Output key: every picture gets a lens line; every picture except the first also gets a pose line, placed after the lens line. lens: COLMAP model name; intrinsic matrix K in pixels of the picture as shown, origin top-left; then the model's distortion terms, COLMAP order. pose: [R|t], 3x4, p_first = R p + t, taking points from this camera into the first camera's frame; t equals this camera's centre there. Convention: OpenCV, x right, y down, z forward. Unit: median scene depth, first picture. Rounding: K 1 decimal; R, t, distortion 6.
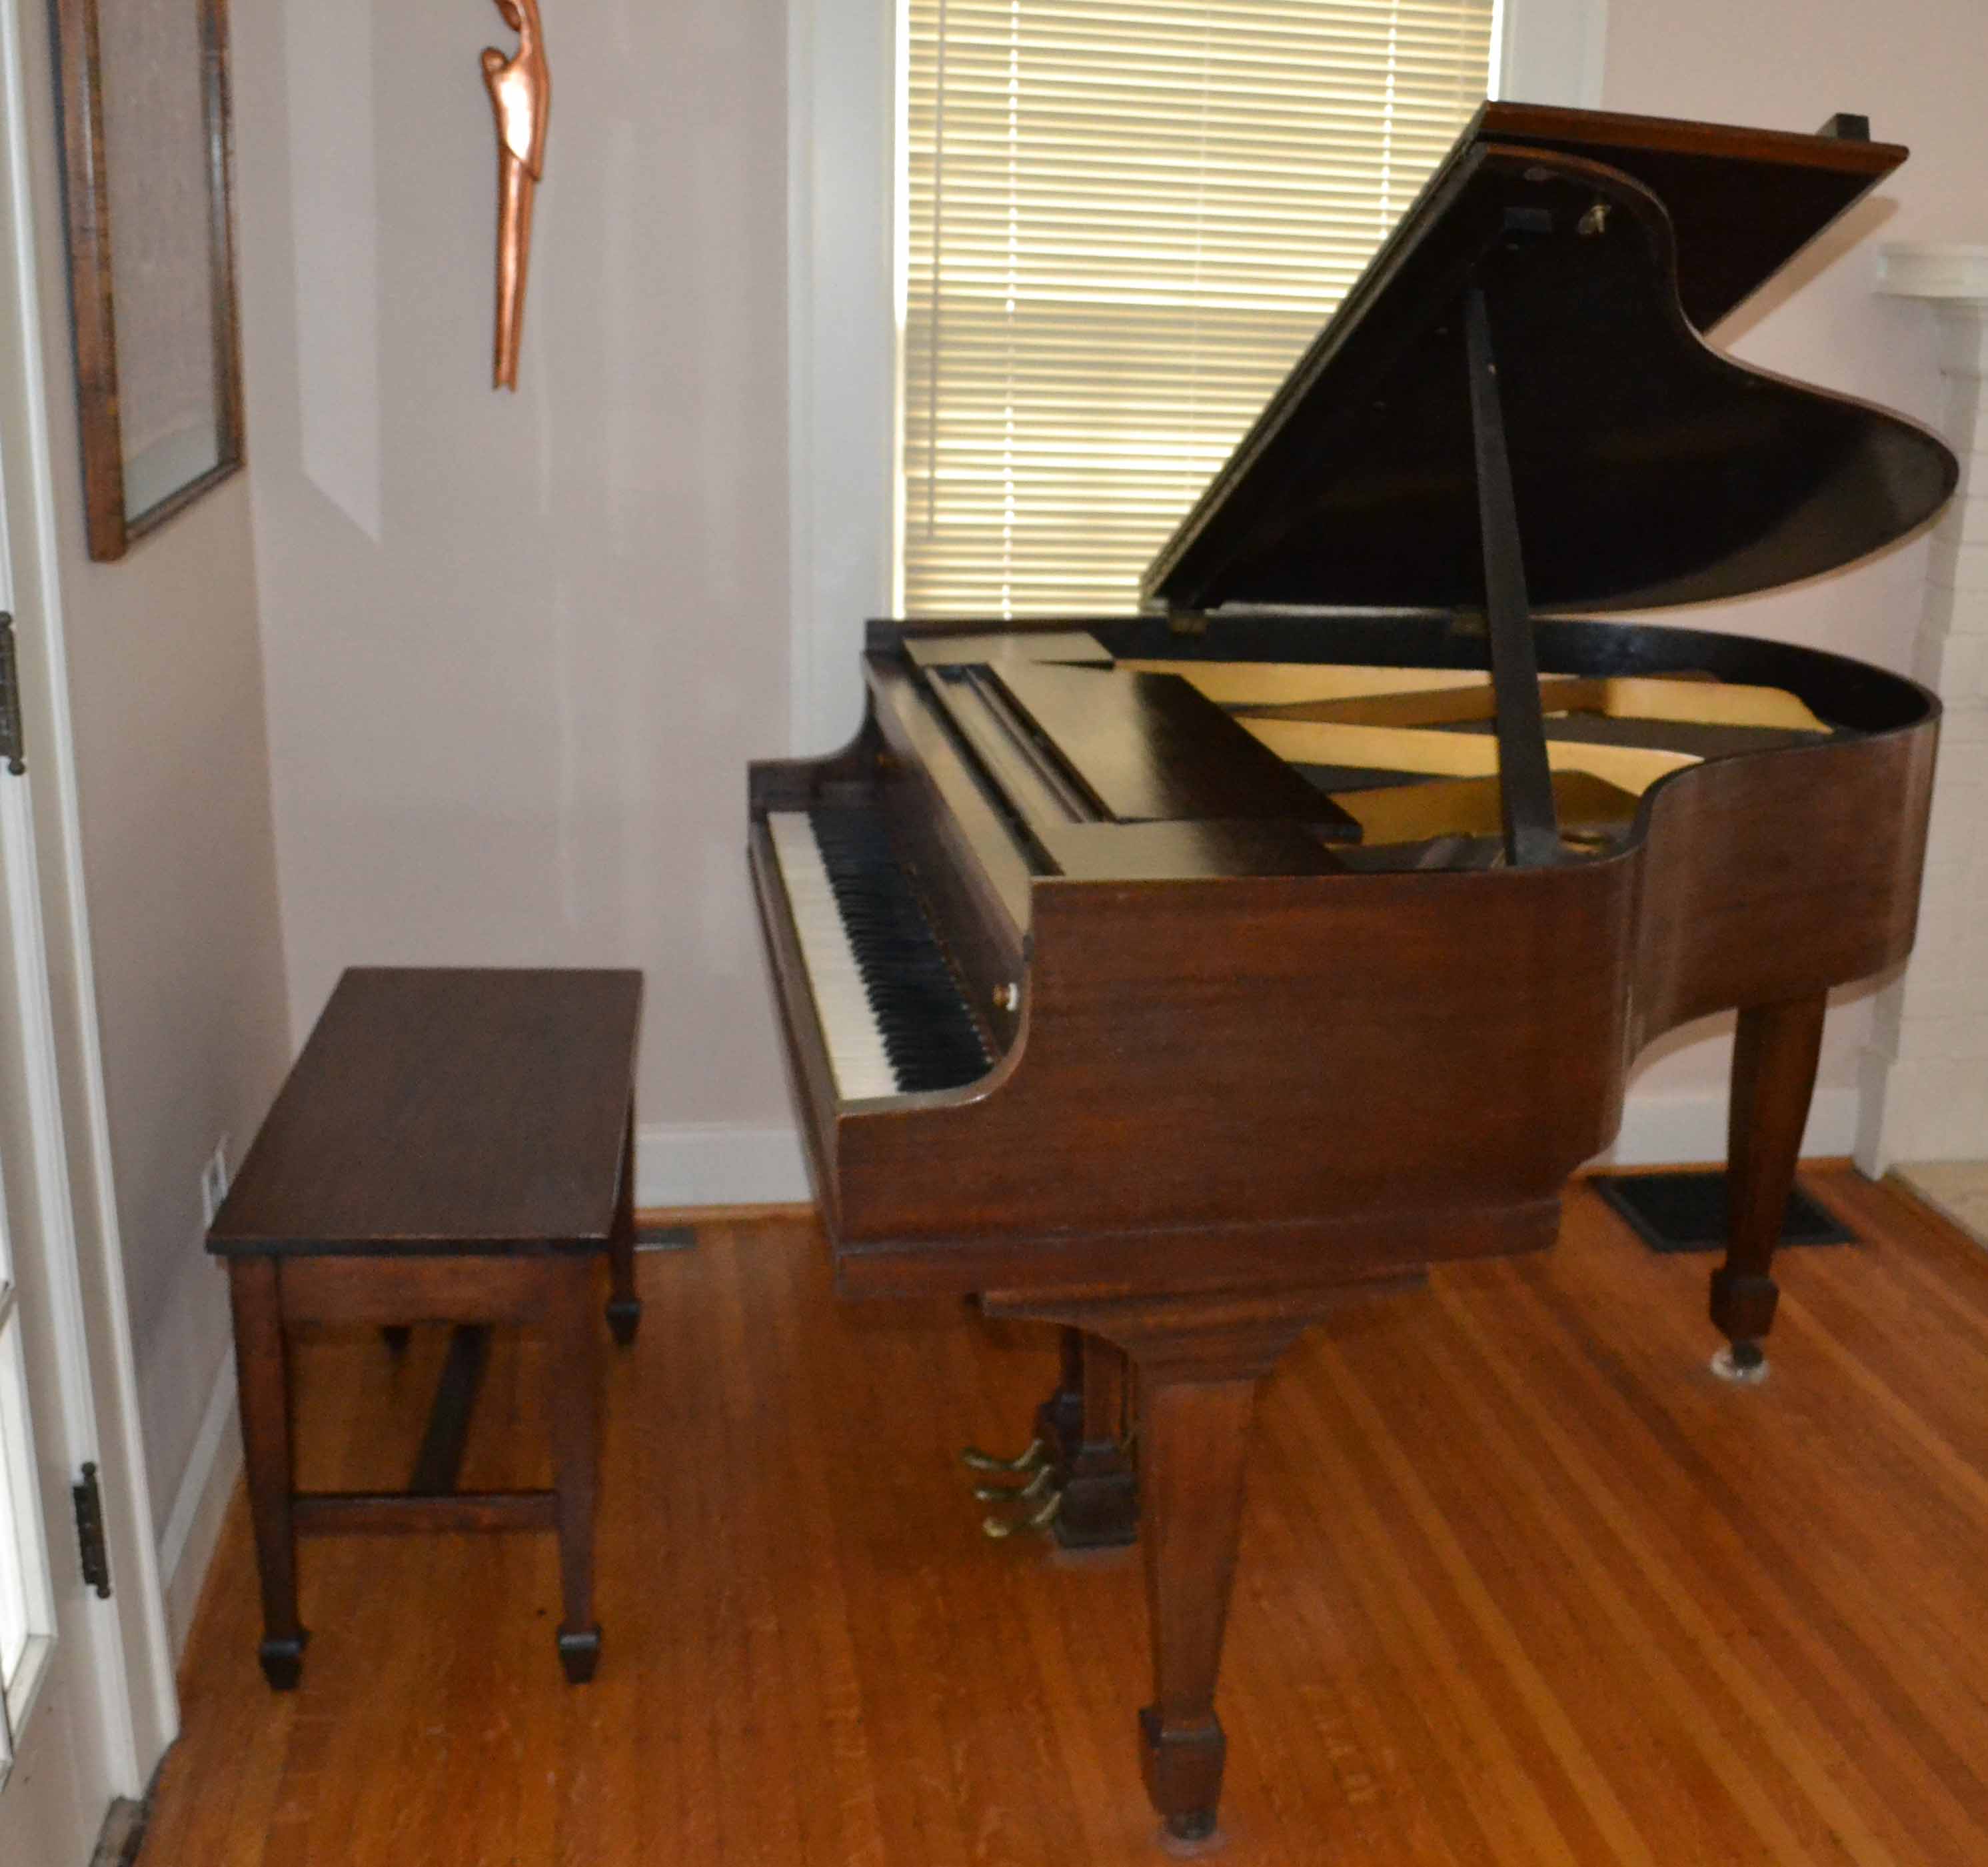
lens RADIAL K [[2421.4, 0, 994.0], [0, 2421.4, 933.5], [0, 0, 1]] dist [-0.114595, 0.078623]
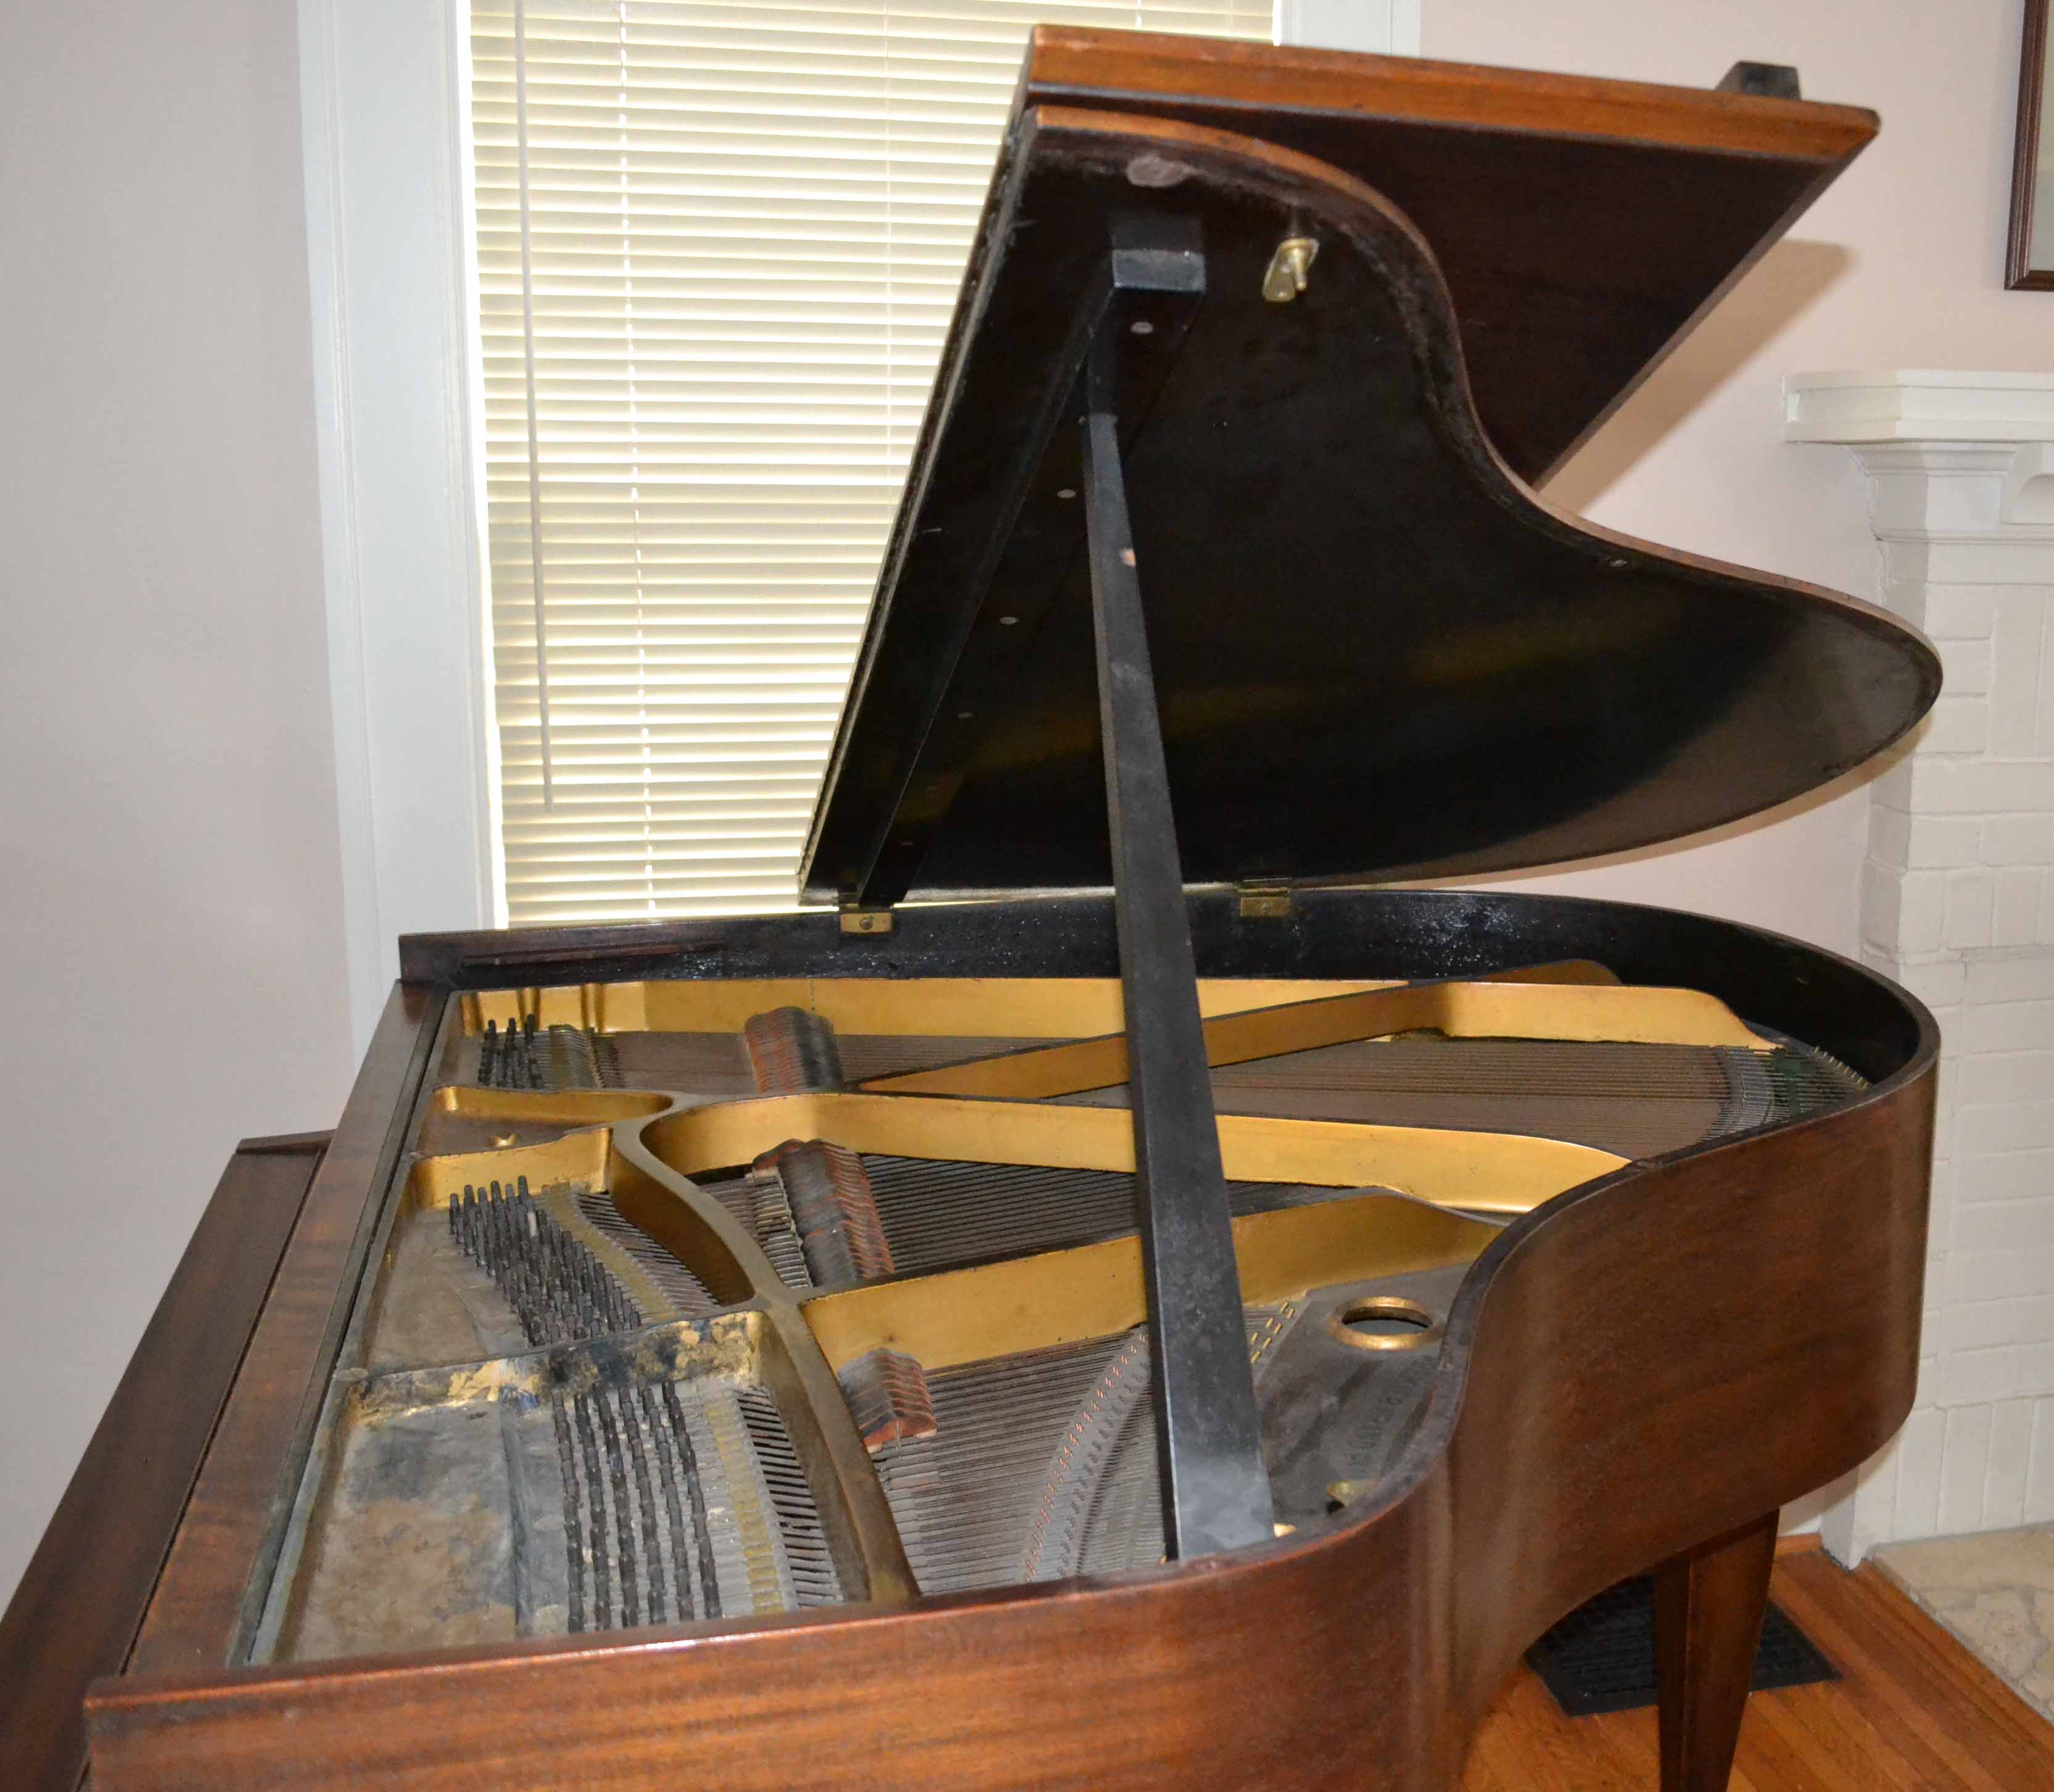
lens RADIAL K [[2204.3, 0, 1032.5], [0, 2204.3, 864.2], [0, 0, 1]] dist [-0.096784, 0.041985]
pose [[0.999162, -0.034299, 0.022356, 0.112766], [0.036277, 0.994812, -0.095041, -0.078608], [-0.018980, 0.095772, 0.995222, 0.335134]]
